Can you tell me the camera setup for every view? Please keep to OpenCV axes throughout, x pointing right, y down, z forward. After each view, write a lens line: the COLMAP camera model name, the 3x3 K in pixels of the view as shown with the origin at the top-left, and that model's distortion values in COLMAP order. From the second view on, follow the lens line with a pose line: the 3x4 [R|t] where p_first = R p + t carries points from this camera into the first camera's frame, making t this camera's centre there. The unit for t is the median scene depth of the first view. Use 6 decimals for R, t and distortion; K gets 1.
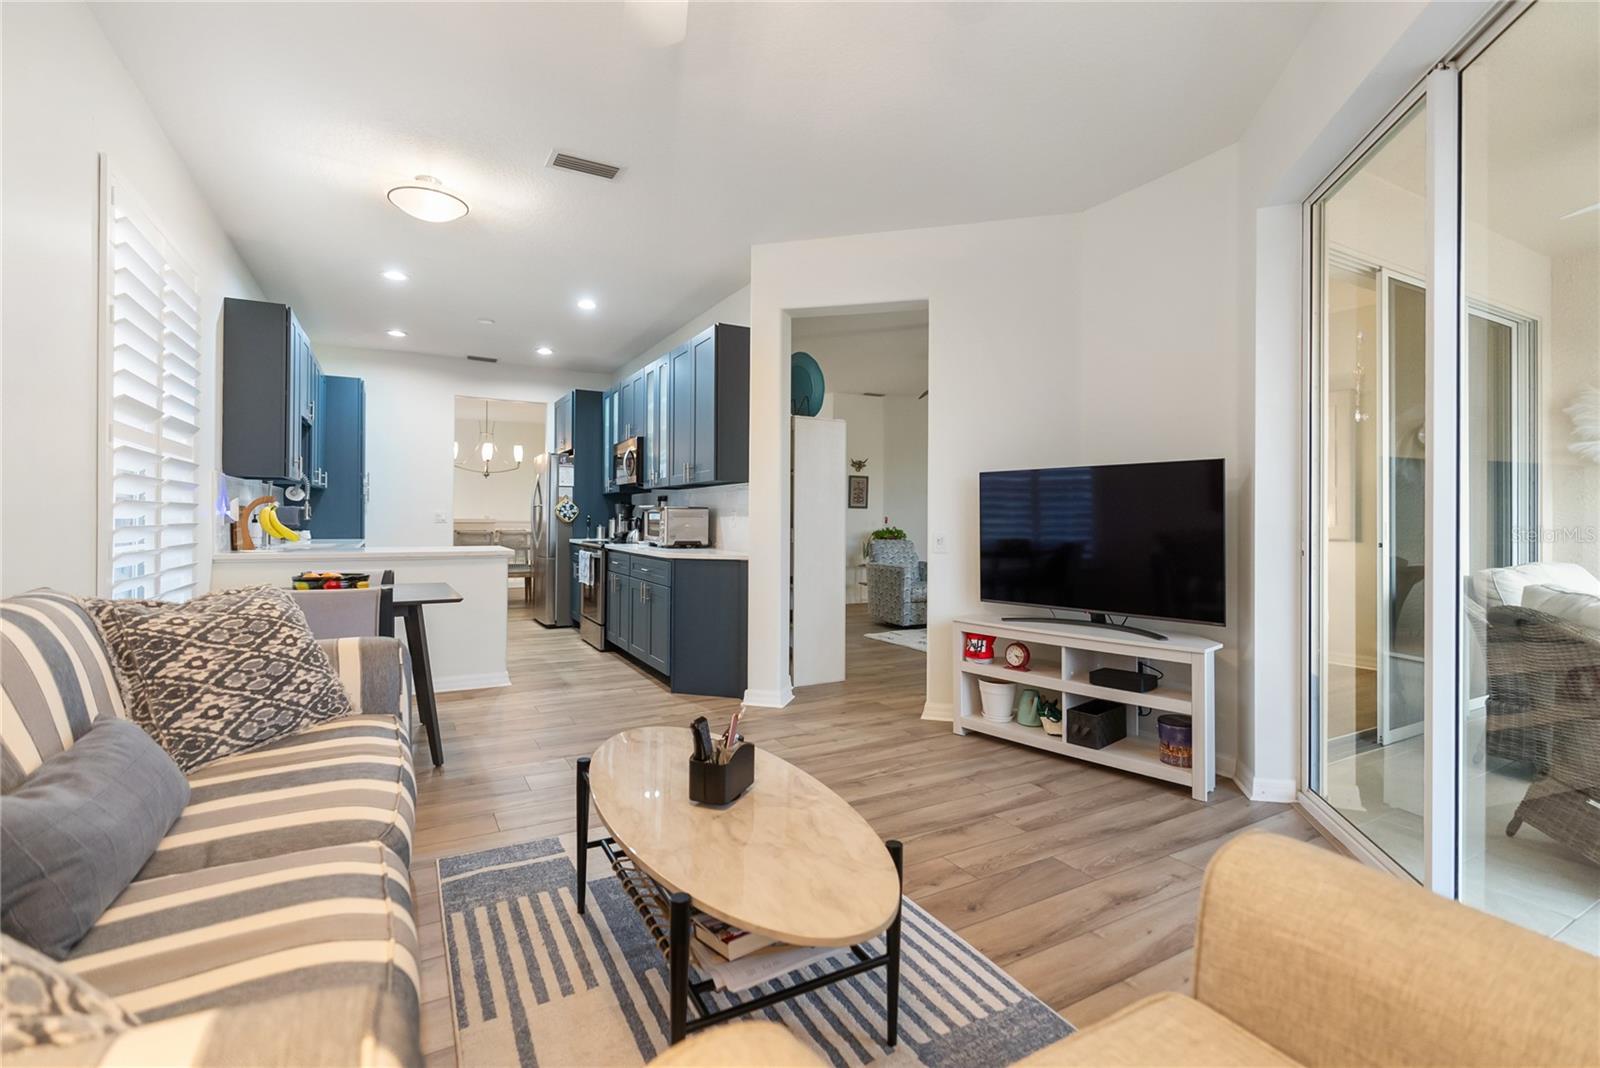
lens RADIAL K [[719.8, 0, 798.4], [0, 719.8, 514.8], [0, 0, 1]] dist [-0.002621, 0.000752]
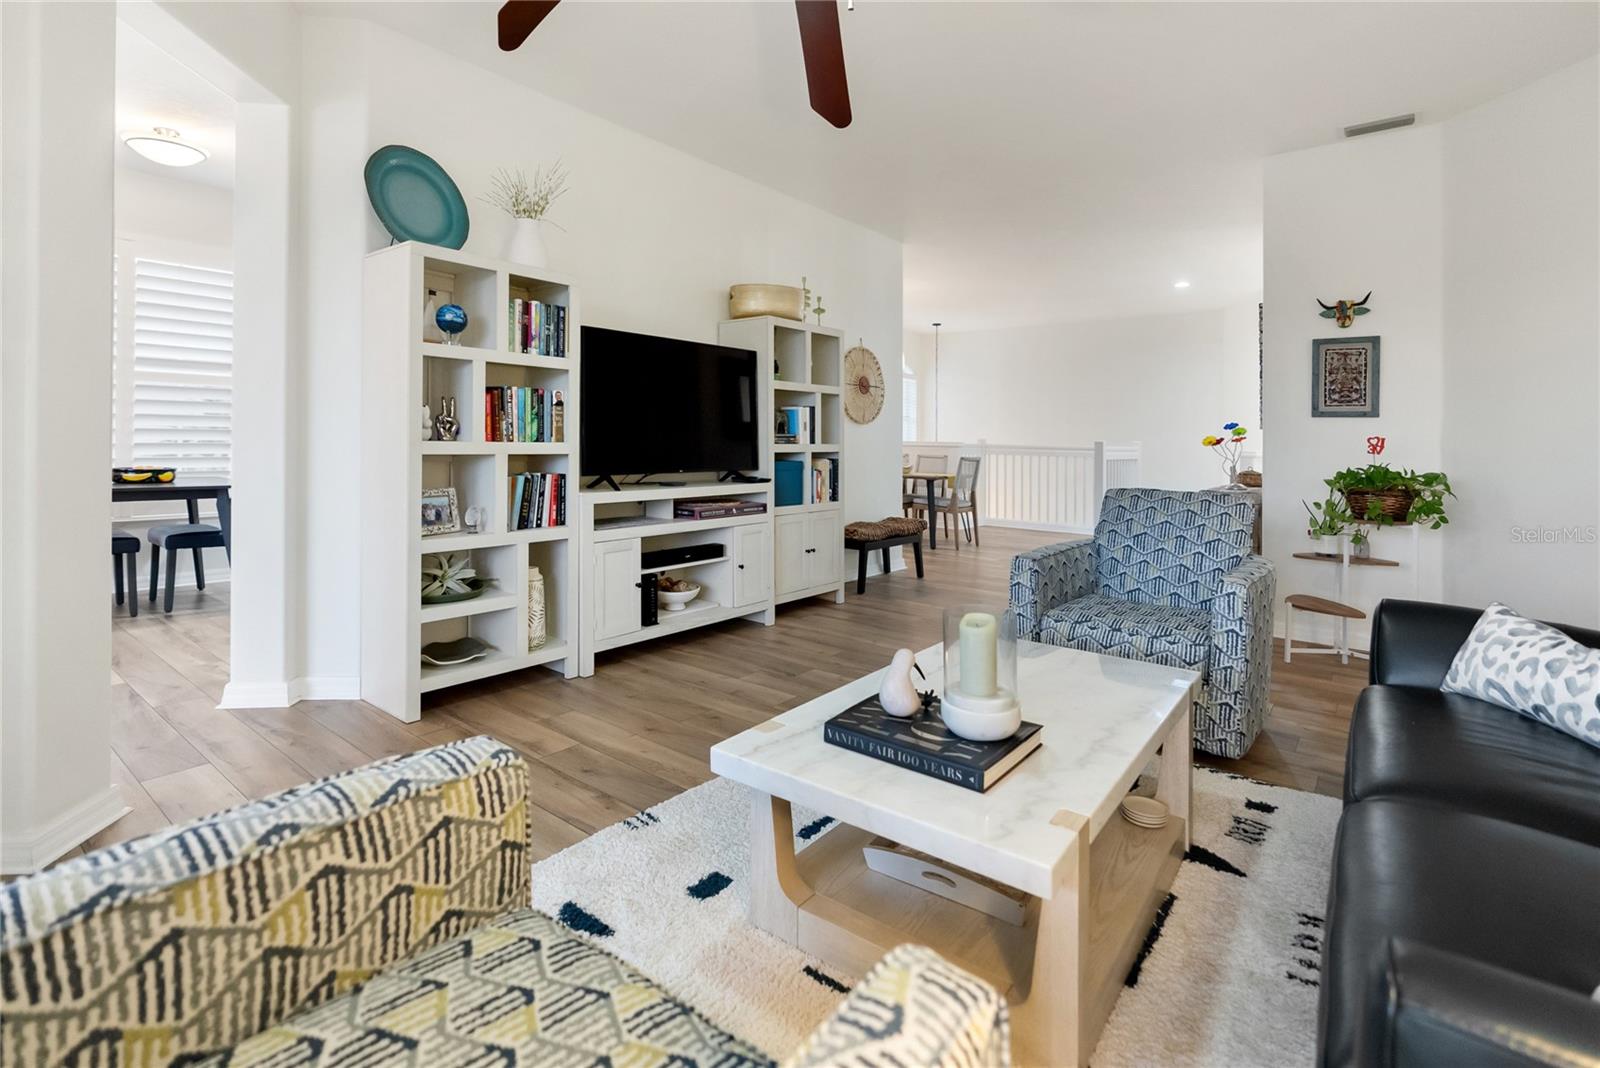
lens RADIAL K [[733.6, 0, 742.2], [0, 733.6, 439.7], [0, 0, 1]] dist [-0.044367, 0.000452]
pose [[0.340826, 0.001209, -0.940126, 0.716715], [-0.011926, 0.999924, -0.003038, 0.018894], [0.940051, 0.012247, 0.340815, 1.117918]]
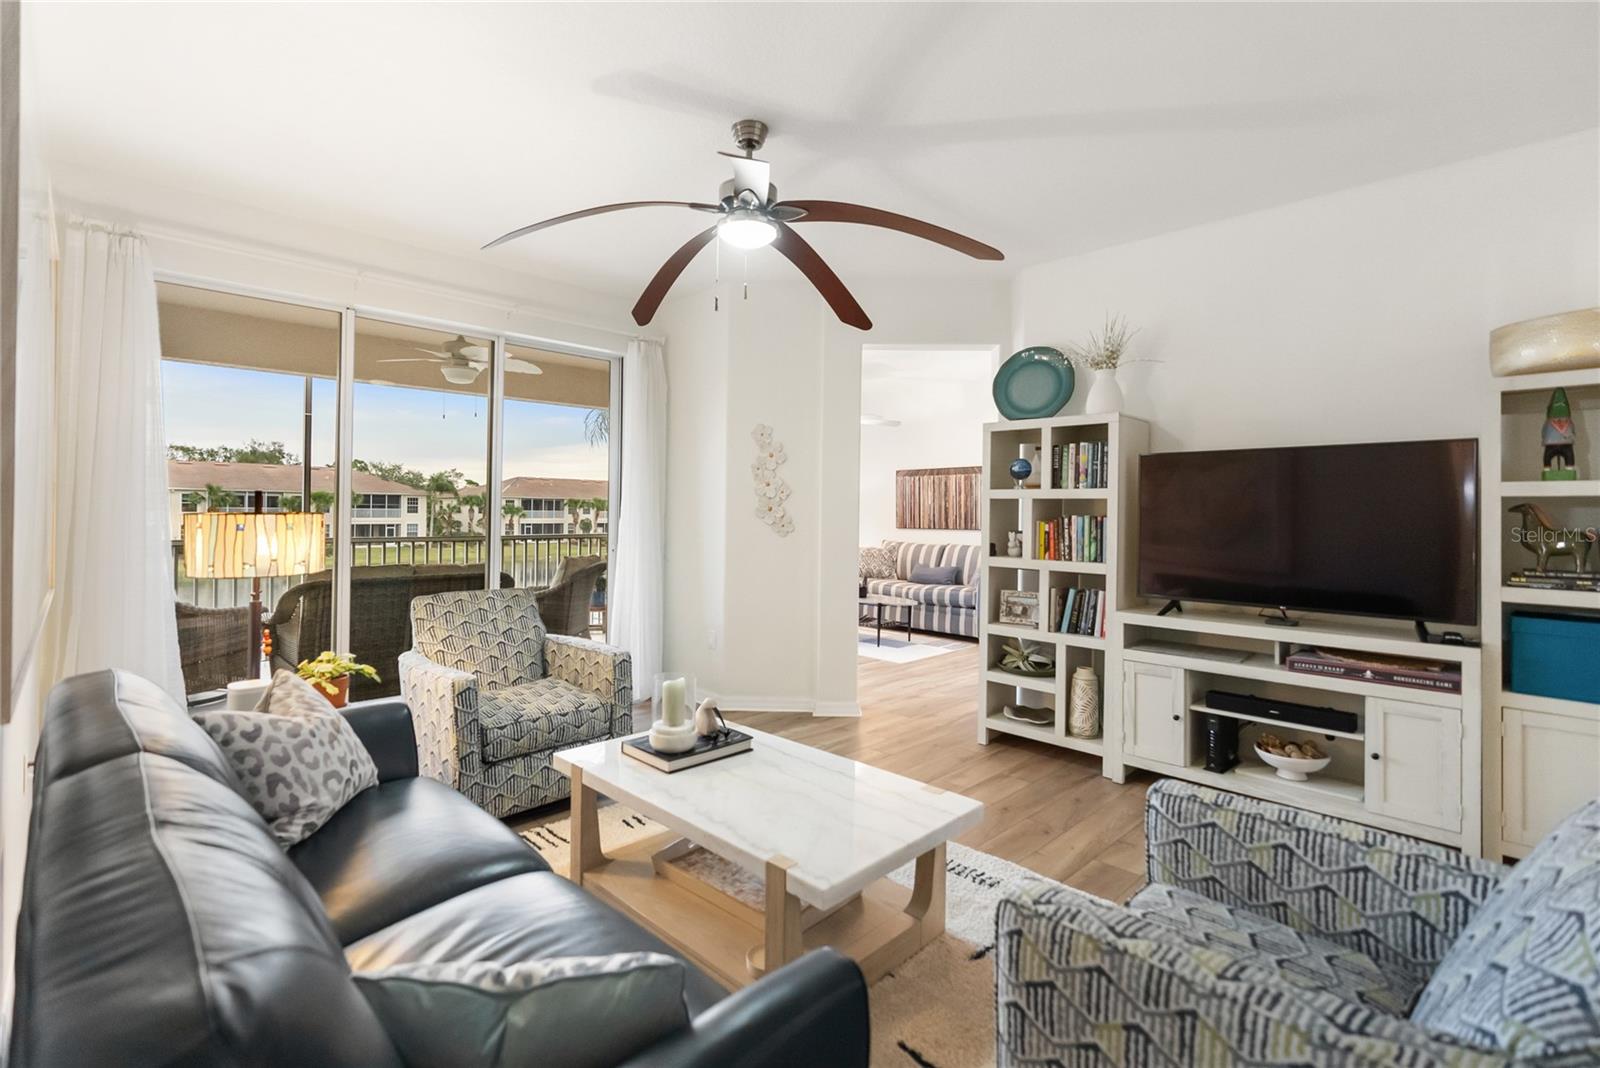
lens RADIAL K [[727.0, 0, 790.6], [0, 727.0, 508.5], [0, 0, 1]] dist [-0.004504, 0.001457]
pose [[-0.963906, -0.020357, -0.265464, 0.533570], [-0.018317, 0.999781, -0.010158, -0.024319], [0.265612, -0.004928, -0.964067, 1.870147]]
